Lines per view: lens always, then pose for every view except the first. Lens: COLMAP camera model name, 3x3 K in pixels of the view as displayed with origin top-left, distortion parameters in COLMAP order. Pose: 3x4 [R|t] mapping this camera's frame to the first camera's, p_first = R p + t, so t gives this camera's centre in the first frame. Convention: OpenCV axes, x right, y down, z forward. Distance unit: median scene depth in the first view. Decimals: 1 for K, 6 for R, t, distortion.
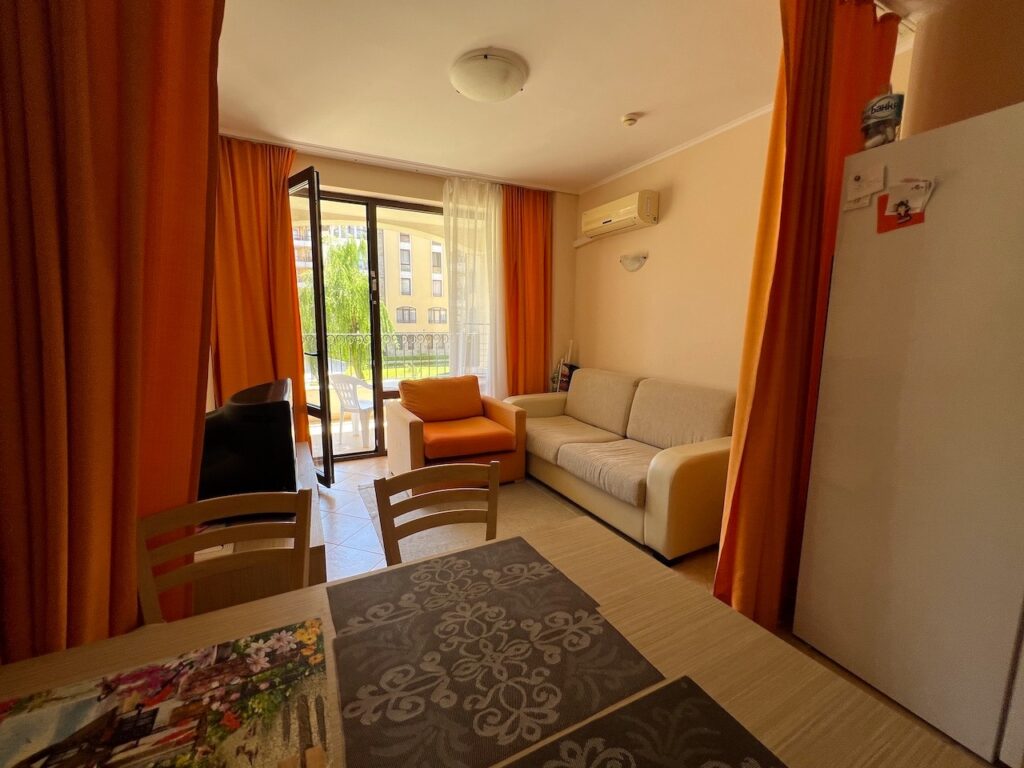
lens RADIAL K [[422.3, 0, 509.7], [0, 422.3, 384.2], [0, 0, 1]] dist [-0.002533, 0.000187]
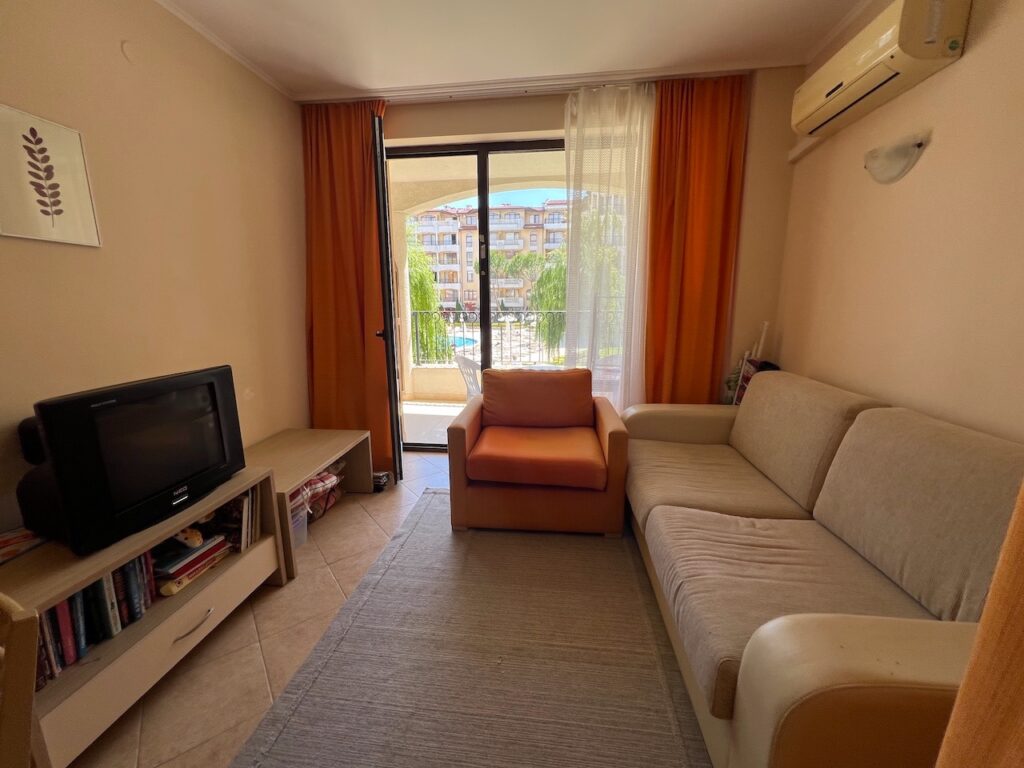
lens RADIAL K [[422.3, 0, 509.7], [0, 422.3, 384.2], [0, 0, 1]] dist [-0.002533, 0.000187]
pose [[0.828229, 0.095695, -0.552158, 0.210856], [-0.066823, 0.995147, 0.072237, -0.039521], [0.556391, -0.022932, 0.830604, 0.334674]]
